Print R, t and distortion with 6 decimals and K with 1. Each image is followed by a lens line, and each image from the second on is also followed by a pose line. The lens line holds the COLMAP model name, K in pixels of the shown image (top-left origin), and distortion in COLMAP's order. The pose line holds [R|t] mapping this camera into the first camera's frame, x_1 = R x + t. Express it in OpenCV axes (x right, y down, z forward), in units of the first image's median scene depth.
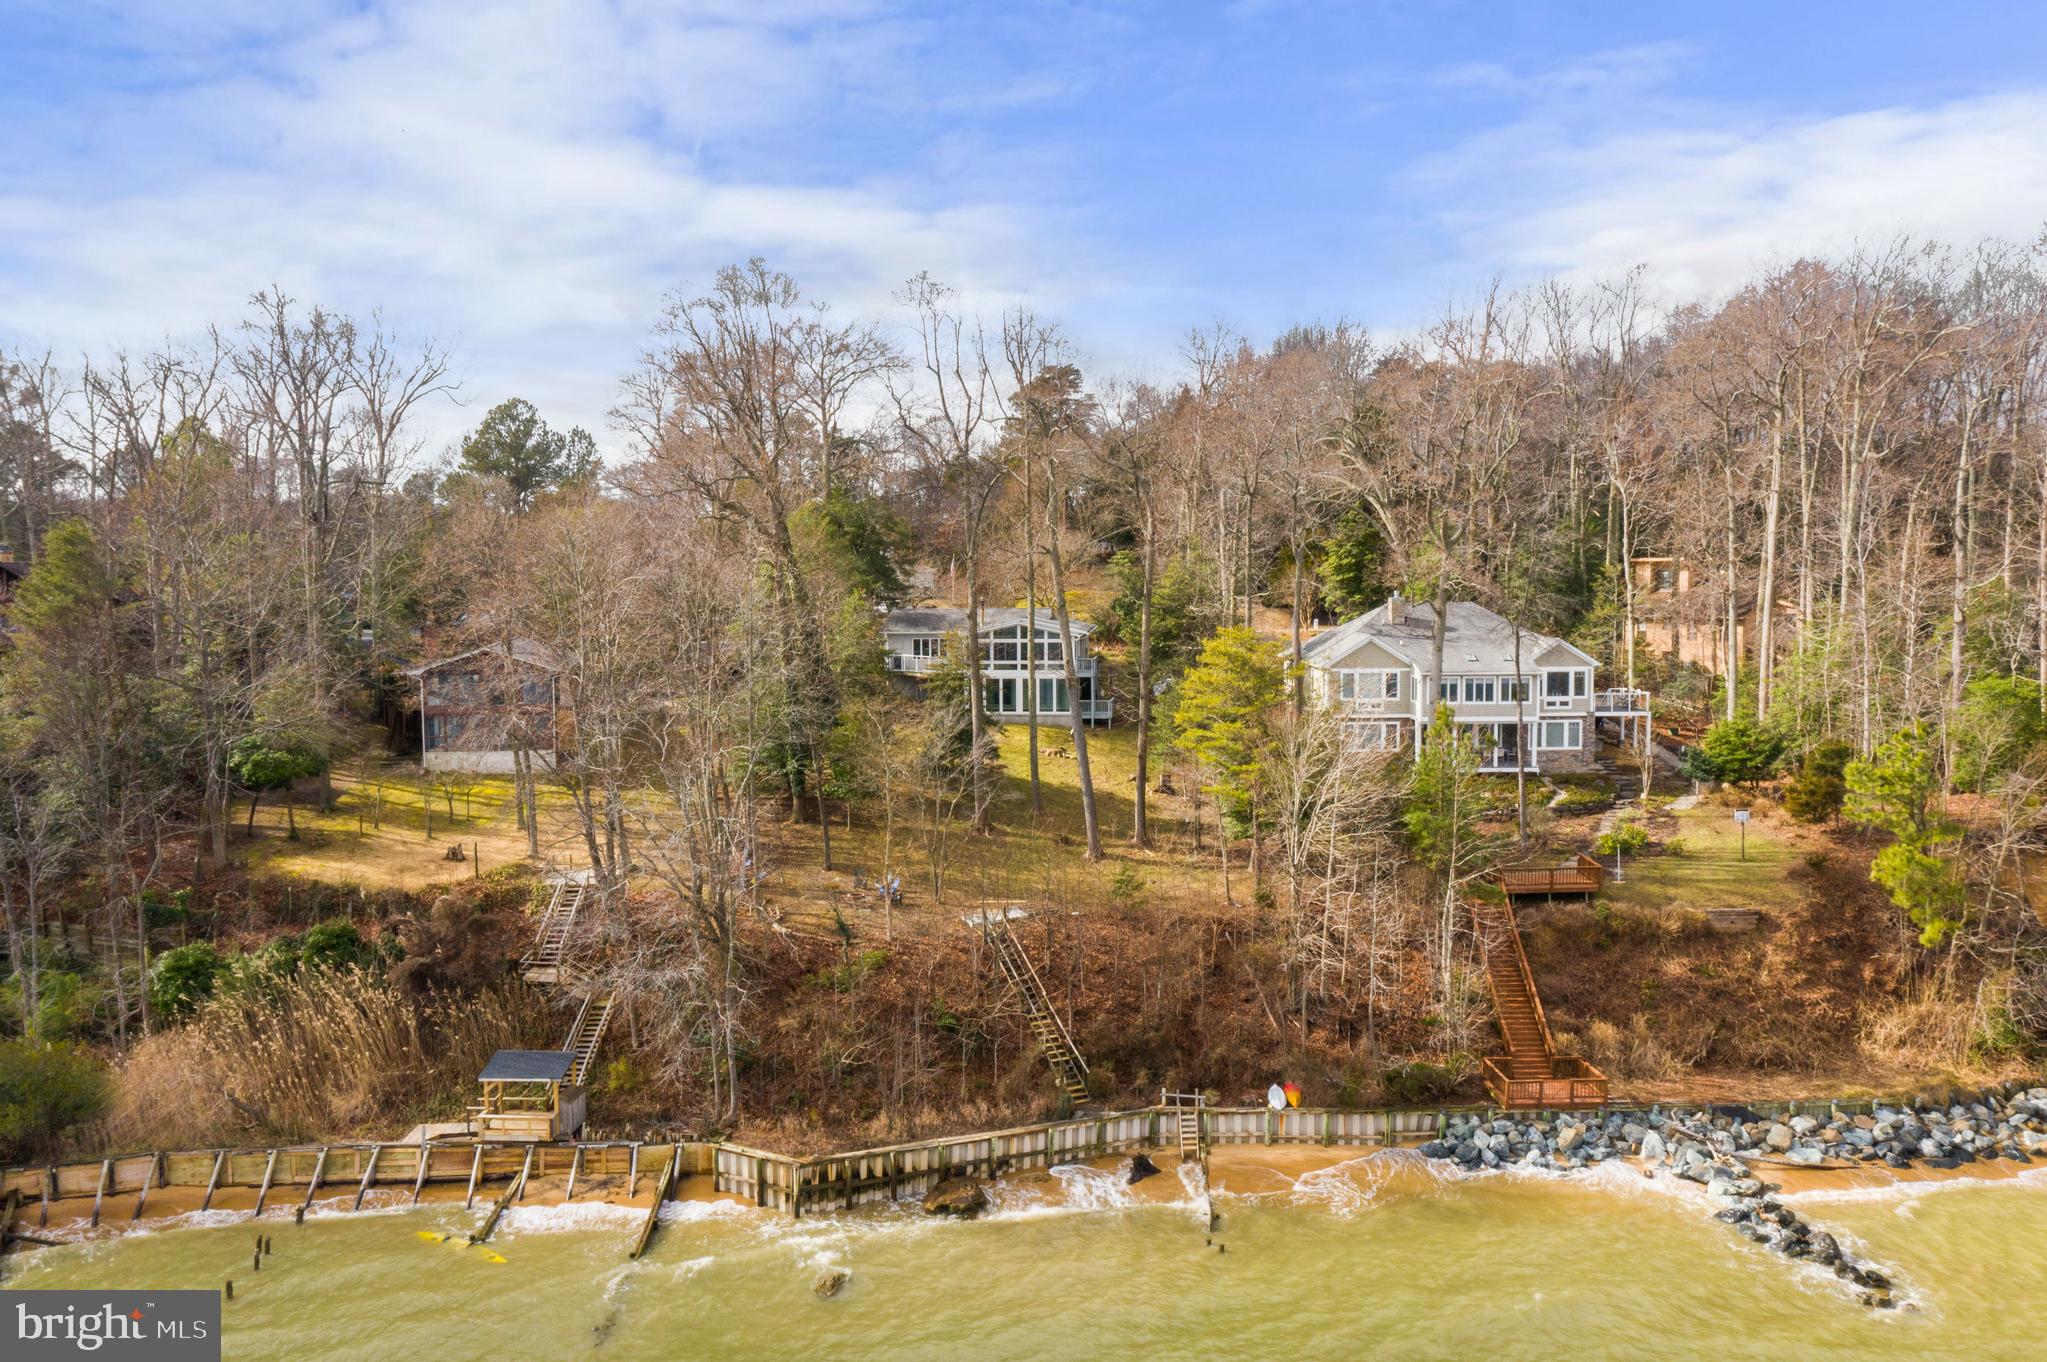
lens RADIAL K [[1691.8, 0, 1023.5], [0, 1691.8, 681.0], [0, 0, 1]] dist [0.000399, 0.001275]
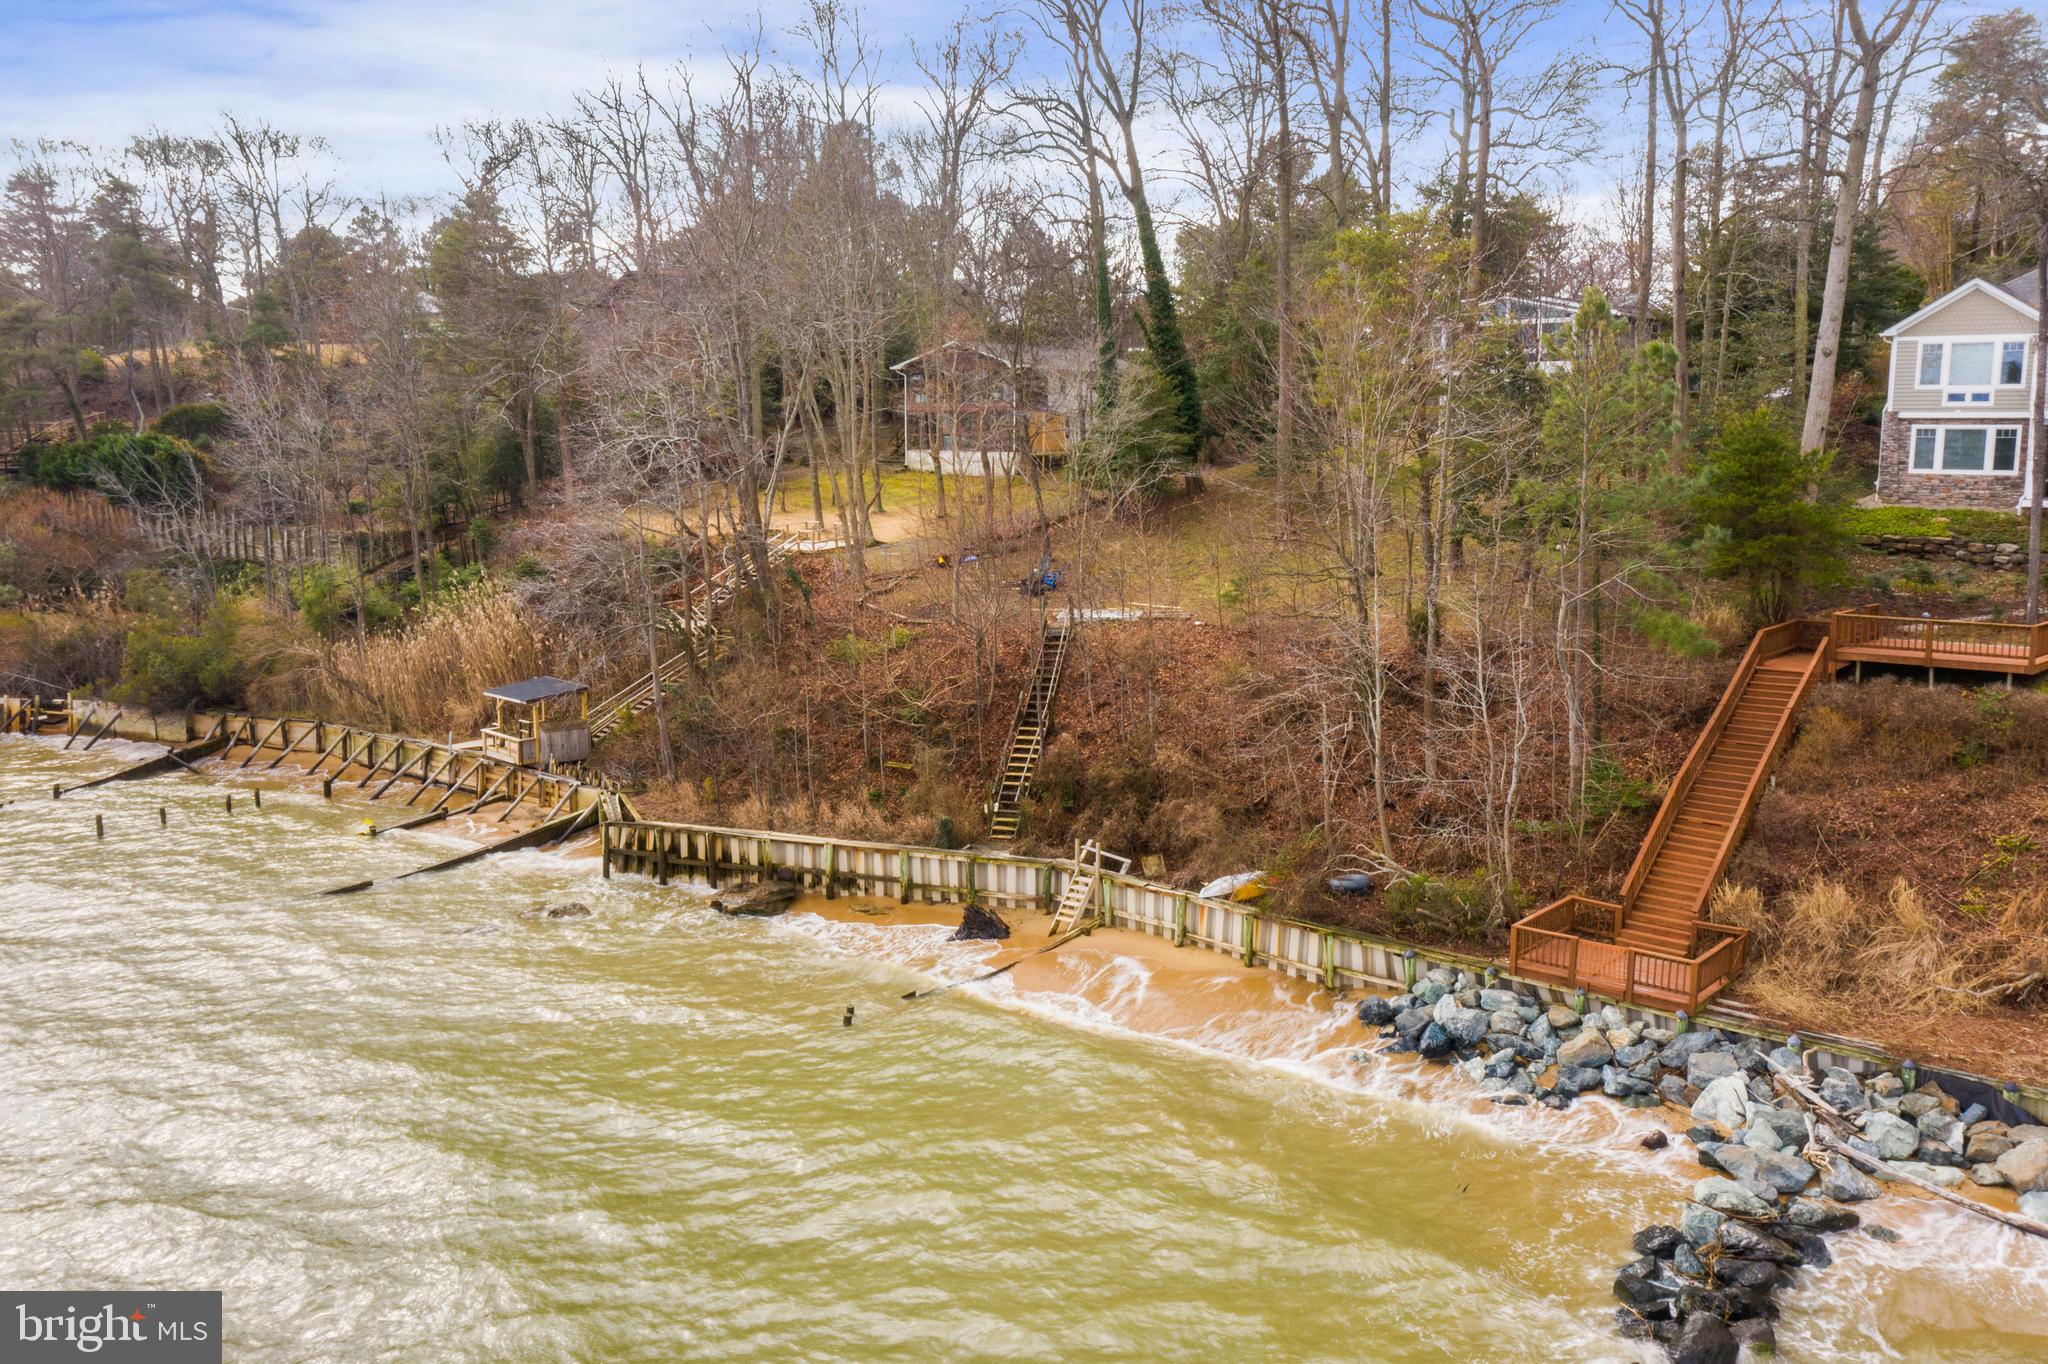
lens RADIAL K [[1668.4, 0, 1028.1], [0, 1668.4, 678.2], [0, 0, 1]] dist [-0.001075, 0.000515]
pose [[0.737184, 0.111137, -0.666489, 0.532340], [-0.058192, 0.993158, 0.101244, 0.107226], [0.673181, -0.035851, 0.738608, 0.481053]]
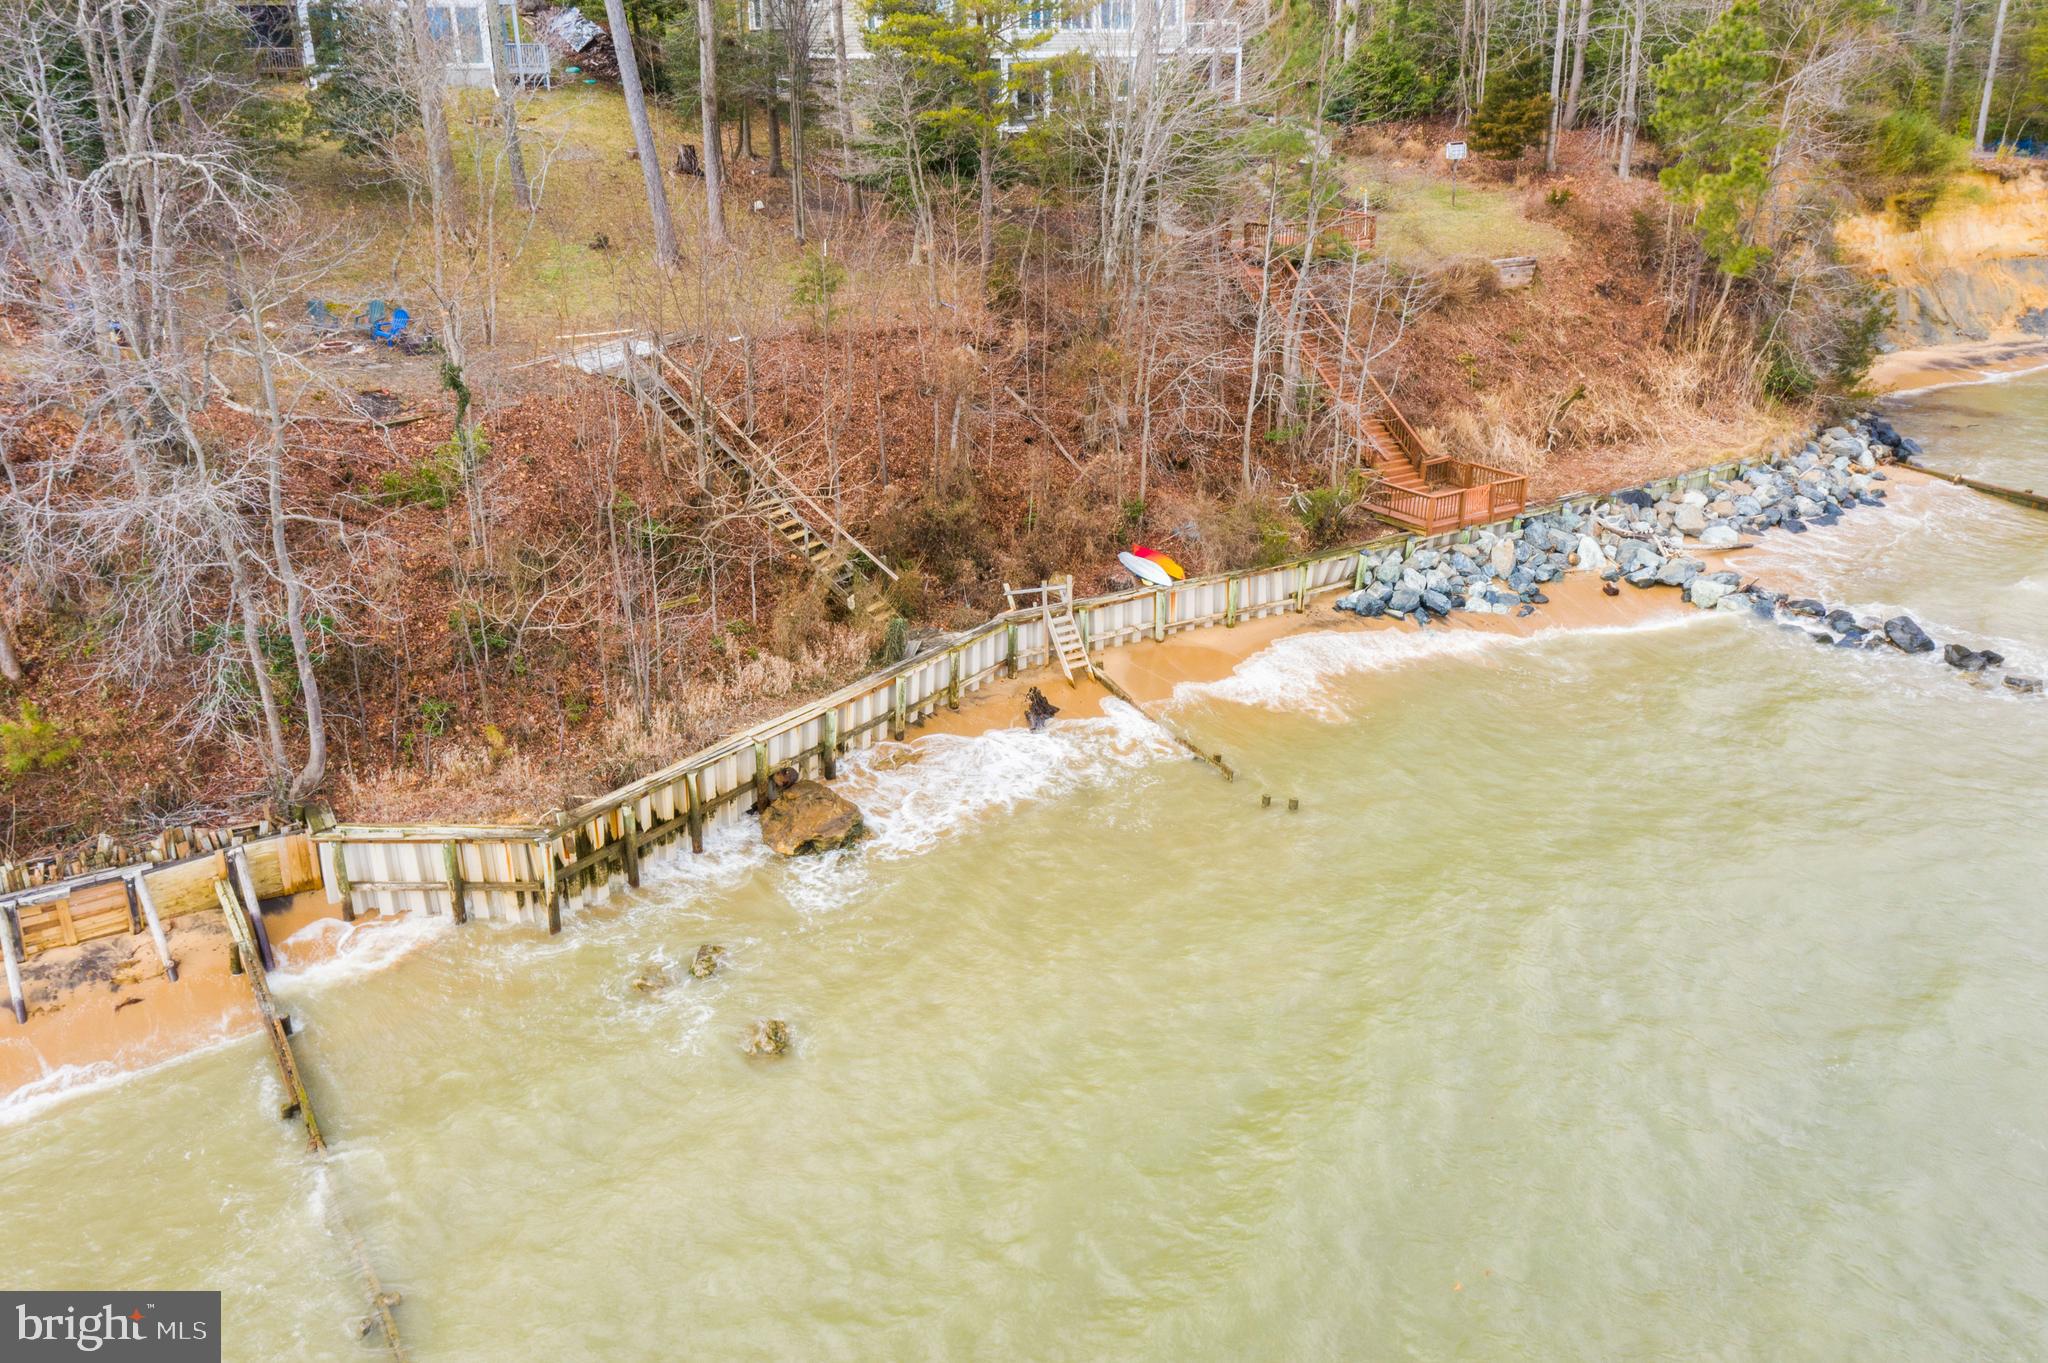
lens RADIAL K [[1662.4, 0, 996.5], [0, 1662.4, 682.1], [0, 0, 1]] dist [-0.010475, -0.004406]
pose [[0.860495, -0.186416, 0.474129, -0.223815], [0.038913, 0.951981, 0.303673, 0.090430], [-0.507971, -0.242859, 0.826429, 0.494479]]
